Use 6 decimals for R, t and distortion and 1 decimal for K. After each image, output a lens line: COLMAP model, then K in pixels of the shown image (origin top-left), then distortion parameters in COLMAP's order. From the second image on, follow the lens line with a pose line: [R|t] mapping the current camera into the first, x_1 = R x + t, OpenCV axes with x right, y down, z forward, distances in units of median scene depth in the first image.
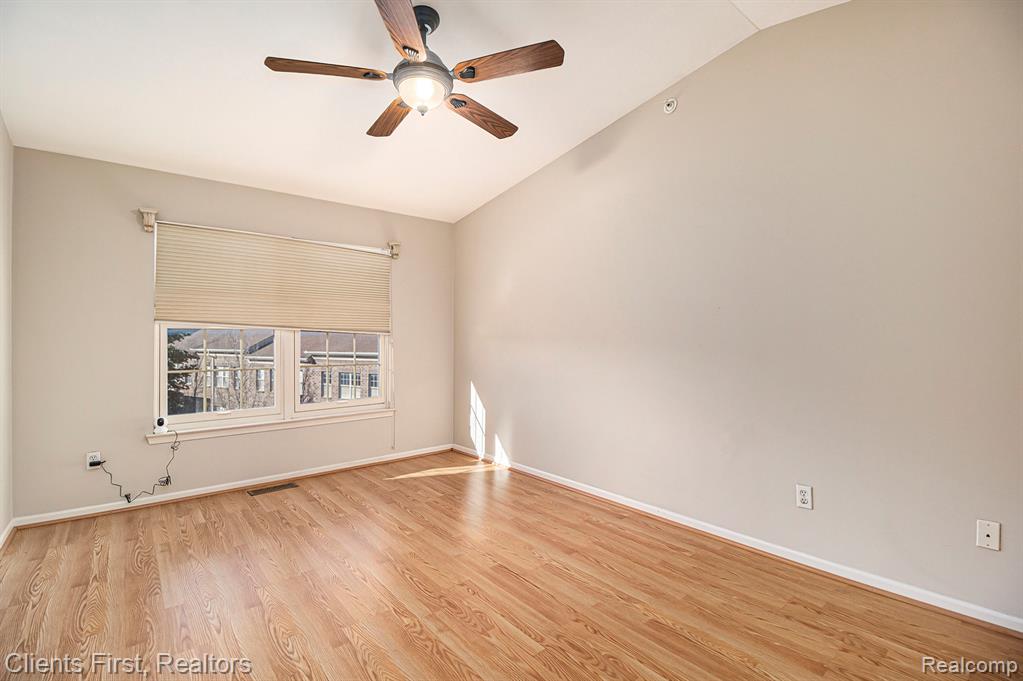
lens RADIAL K [[465.9, 0, 519.9], [0, 465.9, 343.8], [0, 0, 1]] dist [0.001270, -0.005111]
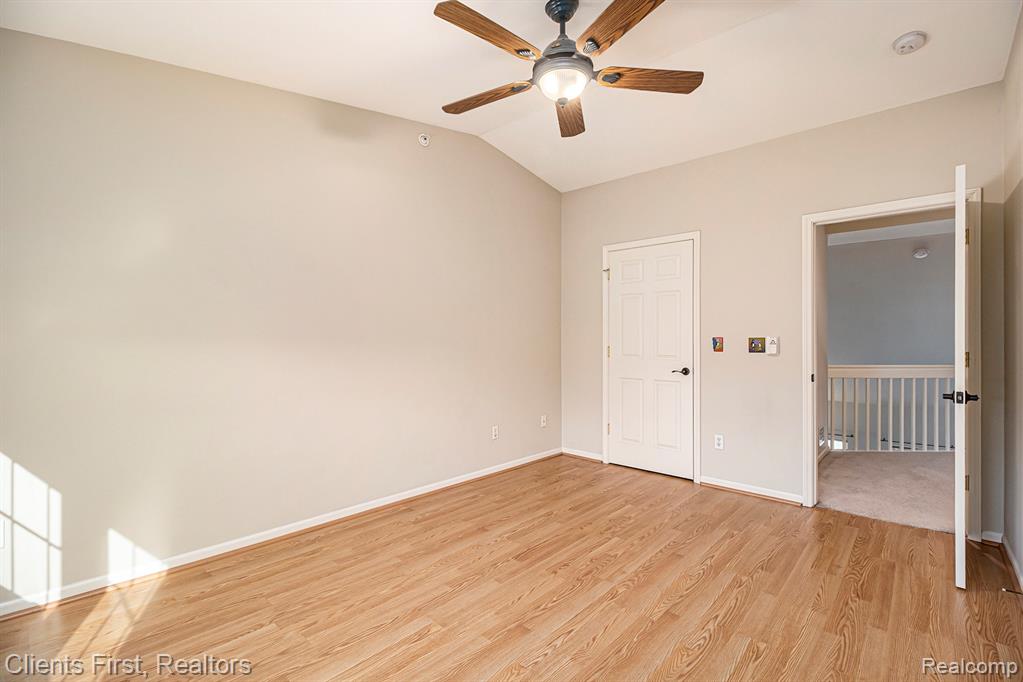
lens RADIAL K [[465.9, 0, 519.9], [0, 465.9, 344.3], [0, 0, 1]] dist [0.001270, -0.005111]
pose [[-0.145665, -0.008626, 0.989296, -0.996077], [0.004825, 0.999944, 0.009429, -0.008979], [-0.989322, 0.006147, -0.145615, 1.061396]]
